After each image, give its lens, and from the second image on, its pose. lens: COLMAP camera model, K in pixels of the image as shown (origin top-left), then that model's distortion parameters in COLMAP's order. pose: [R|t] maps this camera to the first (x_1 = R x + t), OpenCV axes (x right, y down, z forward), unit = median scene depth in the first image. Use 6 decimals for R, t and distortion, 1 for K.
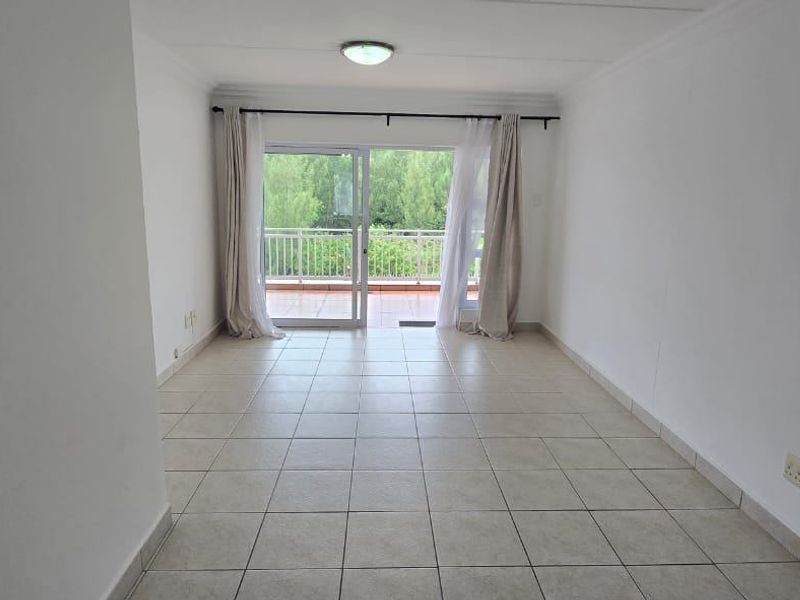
lens RADIAL K [[529.6, 0, 400.0], [0, 529.6, 300.0], [0, 0, 1]] dist [0.000699, -0.000120]
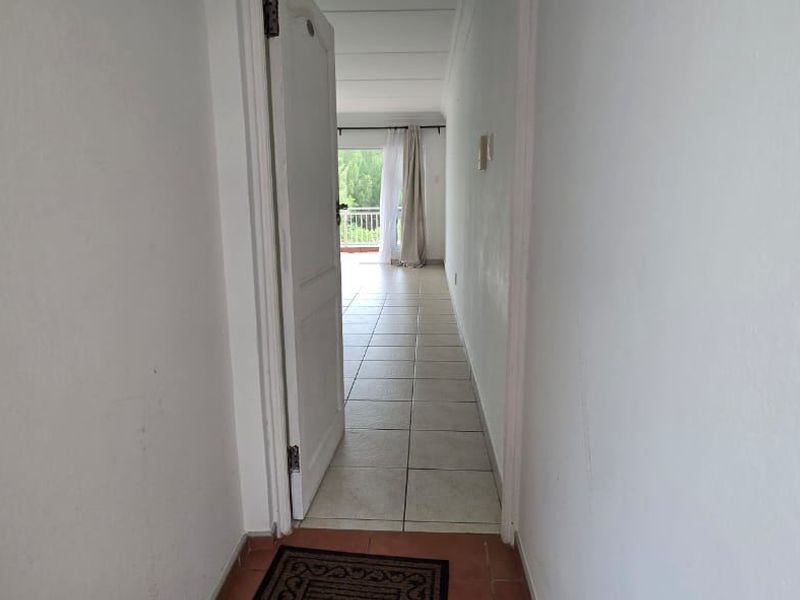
lens RADIAL K [[529.6, 0, 400.0], [0, 529.6, 300.0], [0, 0, 1]] dist [0.000699, -0.000120]
pose [[0.995445, -0.010177, -0.094797, 0.302492], [0.009921, 0.999946, -0.003170, 0.175384], [0.094824, 0.002215, 0.995492, -0.574861]]
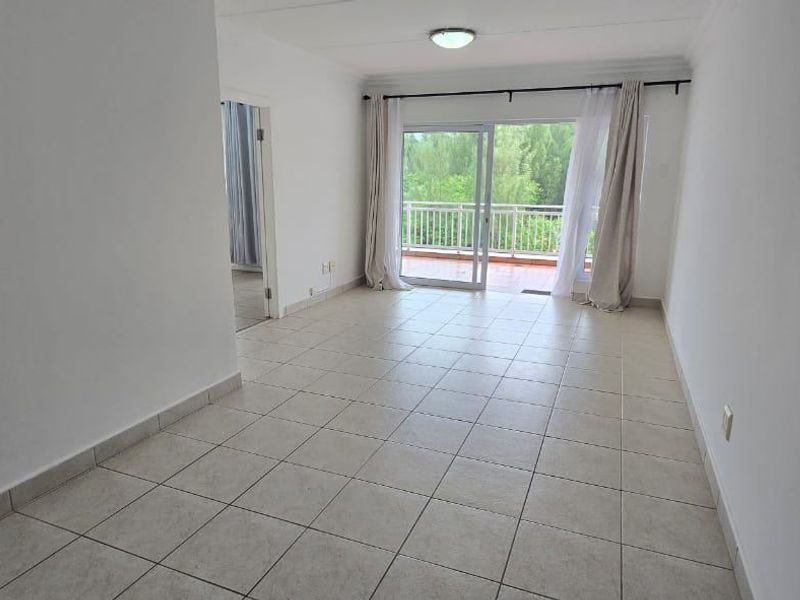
lens RADIAL K [[529.6, 0, 400.0], [0, 529.6, 300.0], [0, 0, 1]] dist [0.000699, -0.000120]
pose [[0.908595, 0.084226, -0.409097, 0.243581], [-0.074117, 0.996425, 0.040534, 0.042775], [0.411049, -0.006508, 0.911590, -0.068334]]
